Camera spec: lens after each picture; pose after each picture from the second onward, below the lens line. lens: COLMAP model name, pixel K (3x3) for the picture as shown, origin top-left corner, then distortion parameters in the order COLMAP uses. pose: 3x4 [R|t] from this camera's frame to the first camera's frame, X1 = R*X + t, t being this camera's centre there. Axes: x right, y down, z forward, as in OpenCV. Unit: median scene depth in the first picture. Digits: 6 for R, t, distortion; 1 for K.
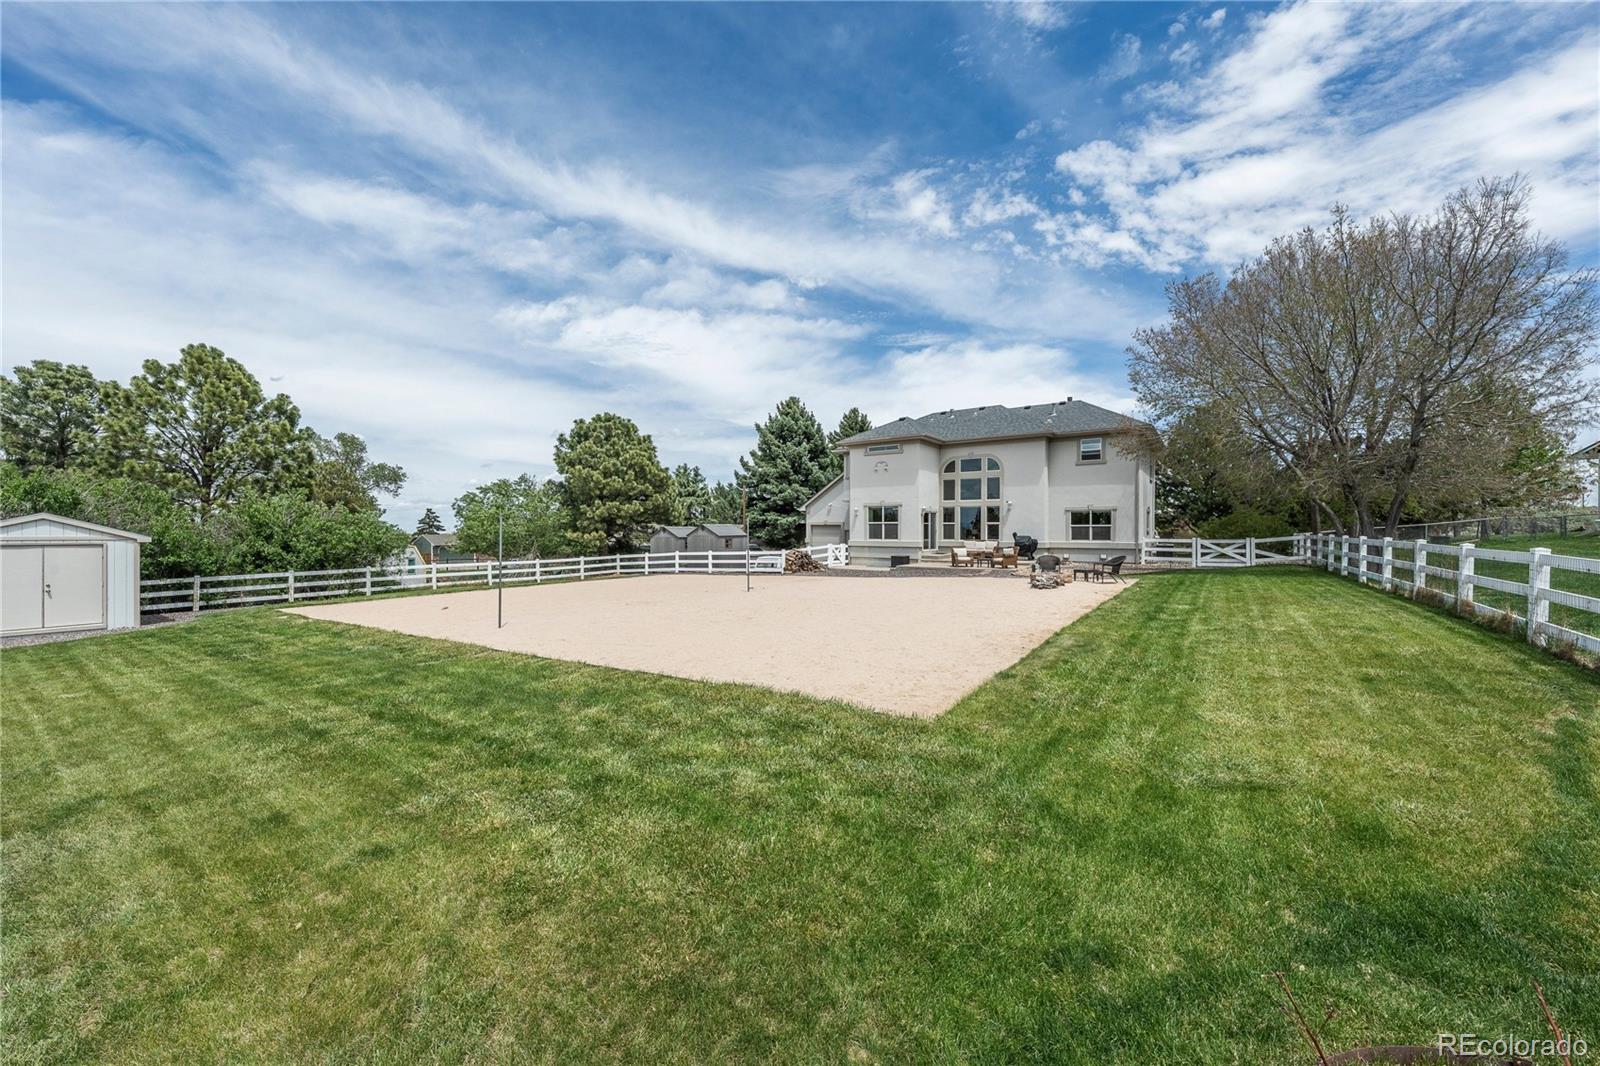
lens RADIAL K [[583.7, 0, 800.0], [0, 583.7, 533.0], [0, 0, 1]] dist [-0.000012, -0.000004]
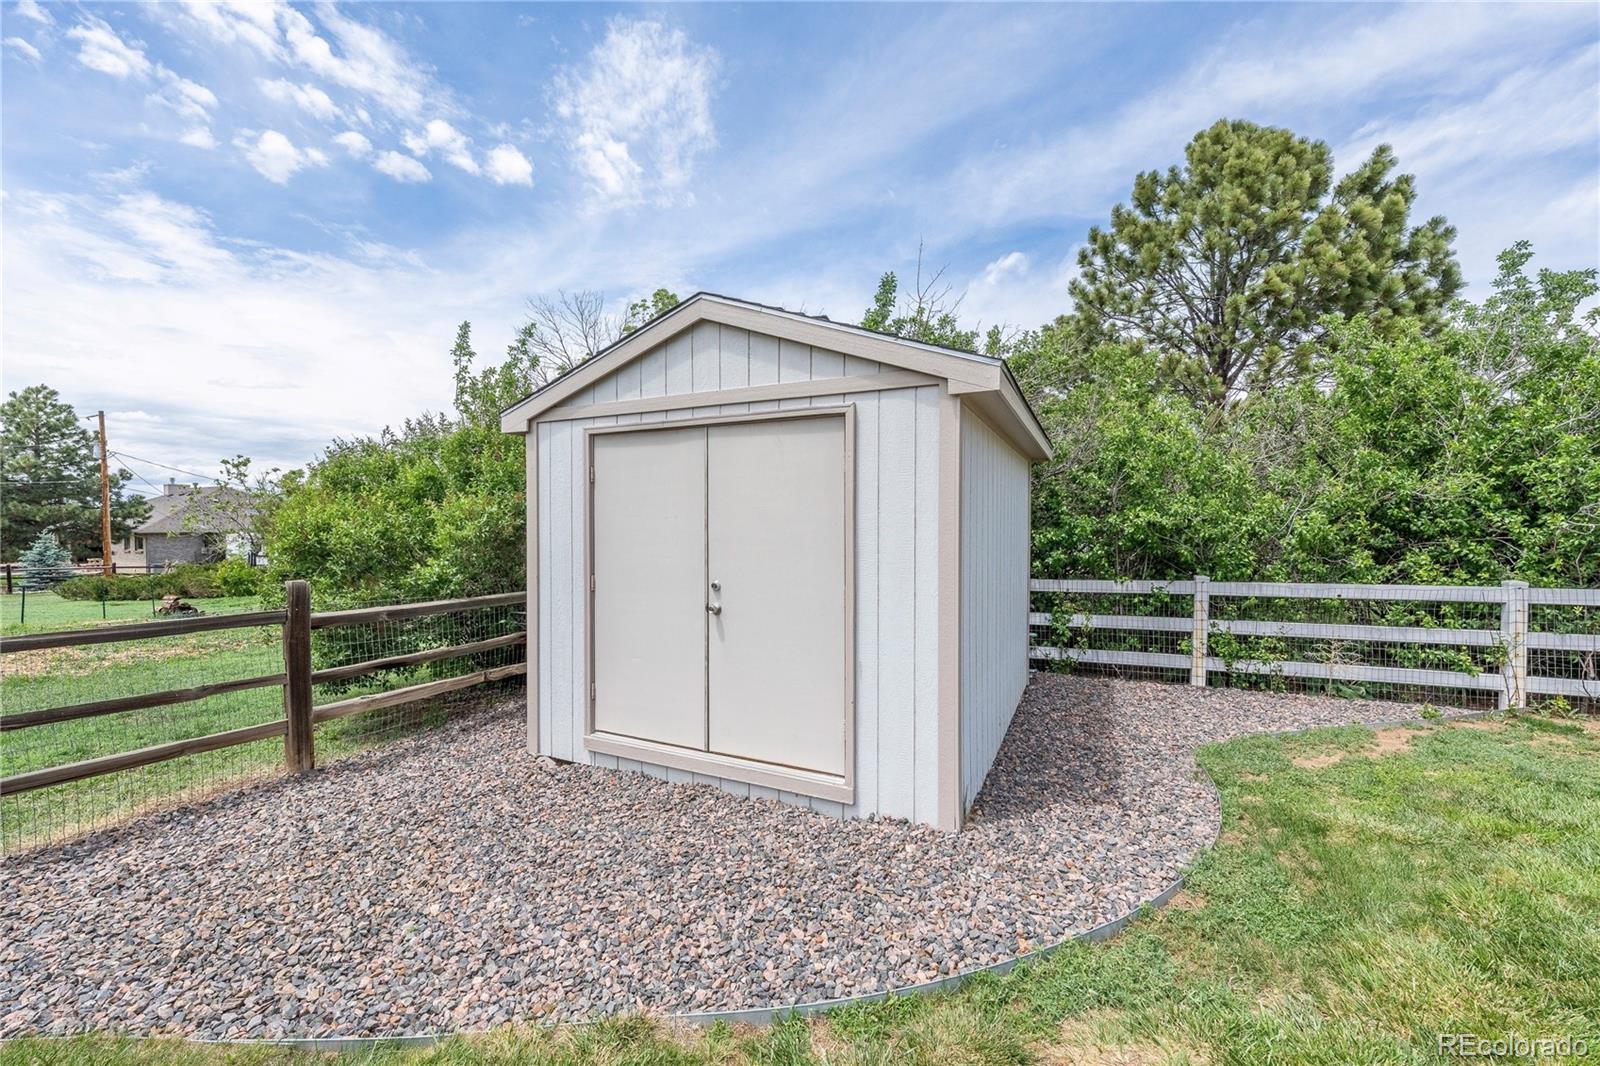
lens RADIAL K [[631.4, 0, 800.0], [0, 631.4, 533.0], [0, 0, 1]] dist [-0.000212, -0.000043]
pose [[0.194633, 0.011125, -0.980813, -2.316284], [-0.004861, 0.999934, 0.010377, 0.149055], [0.980864, 0.002748, 0.194674, 2.252675]]
